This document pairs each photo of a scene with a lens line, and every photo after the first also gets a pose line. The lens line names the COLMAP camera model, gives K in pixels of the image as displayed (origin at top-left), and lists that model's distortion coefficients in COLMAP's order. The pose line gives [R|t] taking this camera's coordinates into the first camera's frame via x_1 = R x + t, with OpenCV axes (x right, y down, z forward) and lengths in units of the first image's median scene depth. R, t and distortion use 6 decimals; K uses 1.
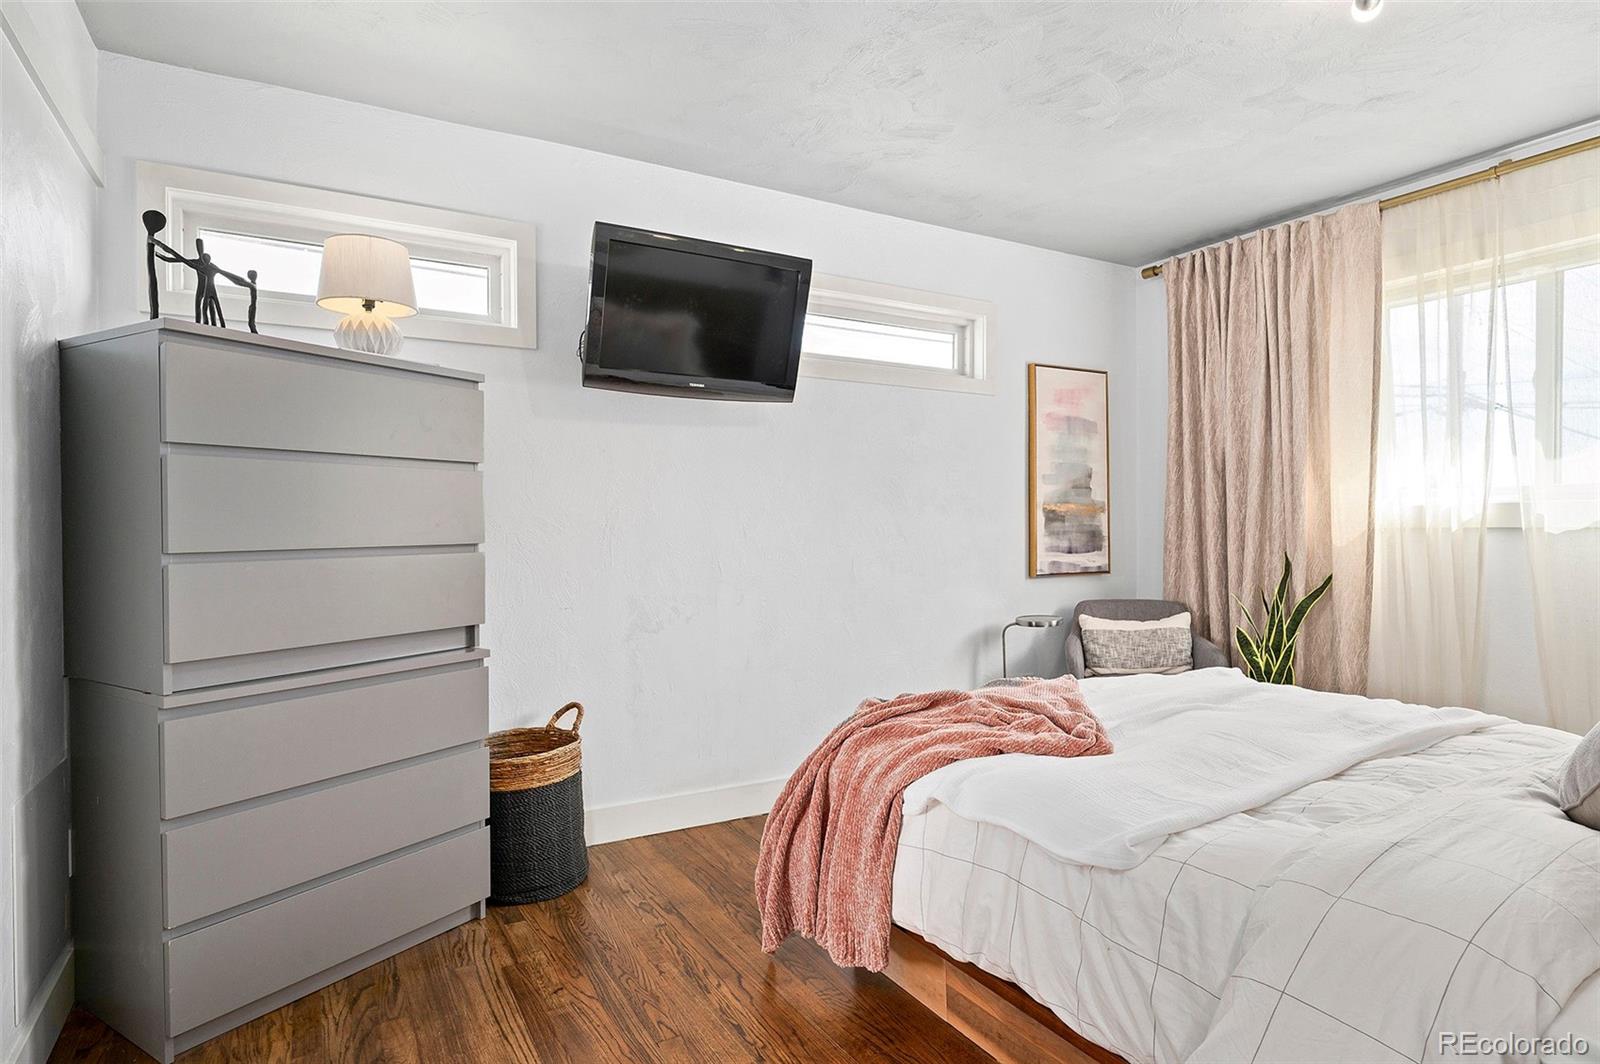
lens RADIAL K [[858.5, 0, 800.6], [0, 858.5, 529.9], [0, 0, 1]] dist [0.000141, -0.002956]
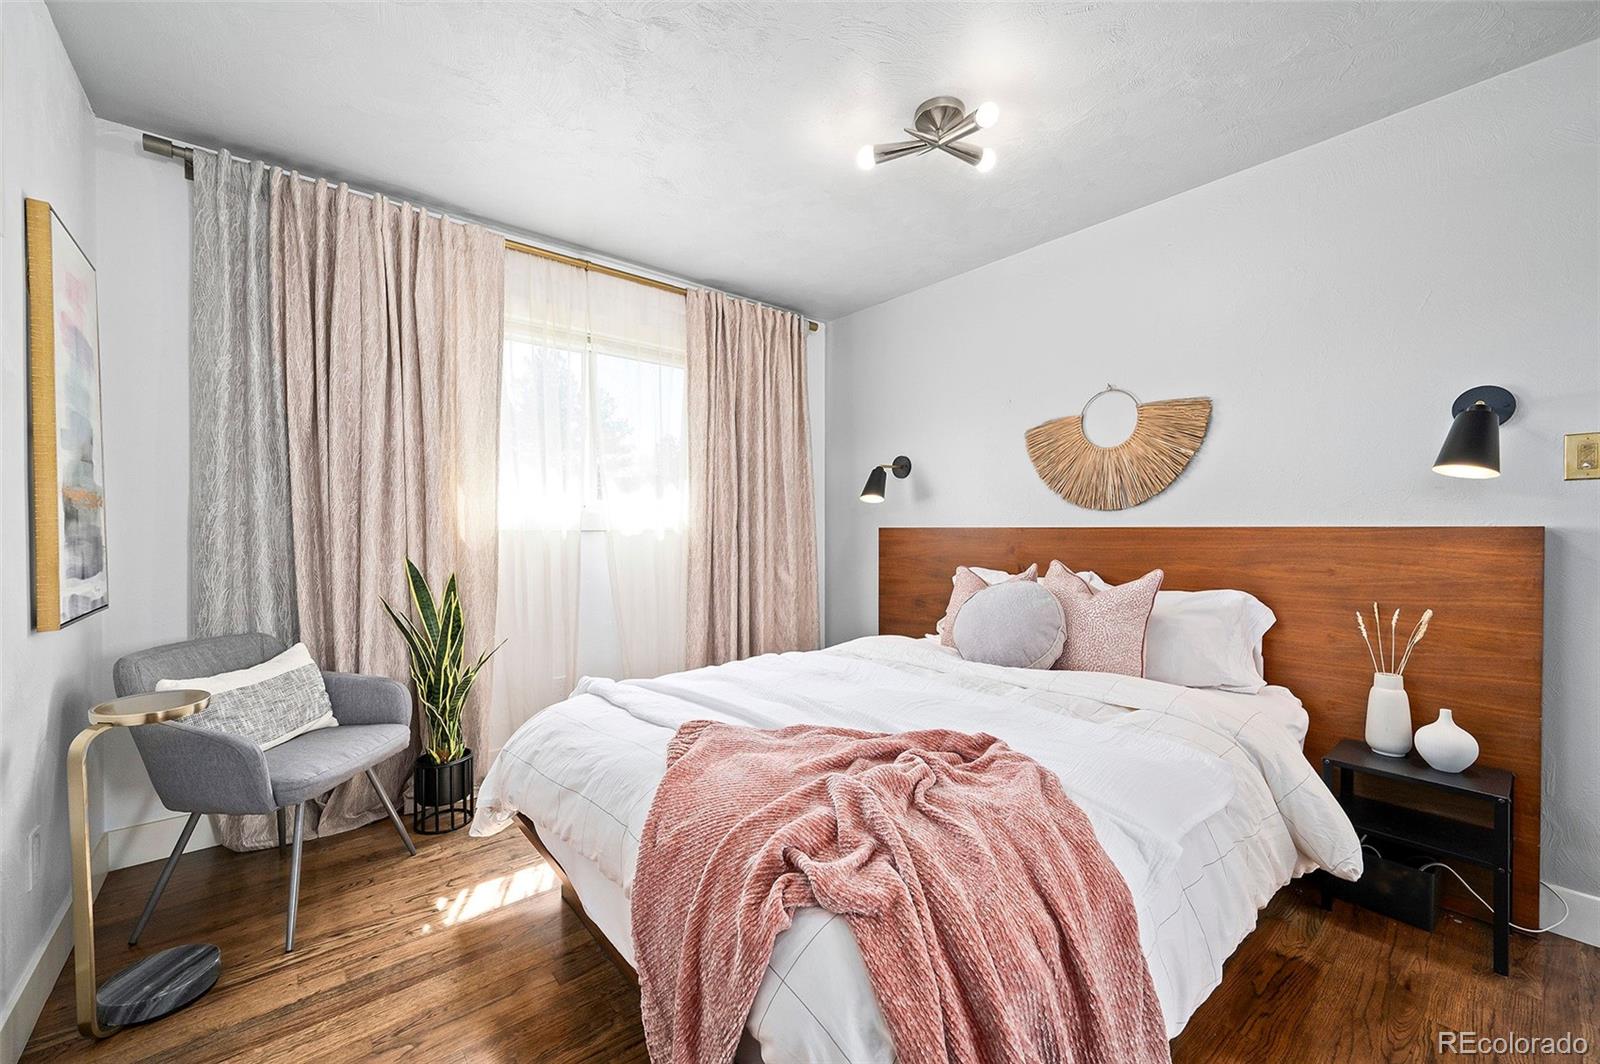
lens RADIAL K [[633.7, 0, 800.6], [0, 633.7, 540.8], [0, 0, 1]] dist [-0.000647, -0.000173]
pose [[-0.157202, -0.011658, 0.987498, -0.173429], [0.002771, 0.999921, 0.012246, -0.000682], [-0.987563, 0.004661, -0.157157, 0.654114]]
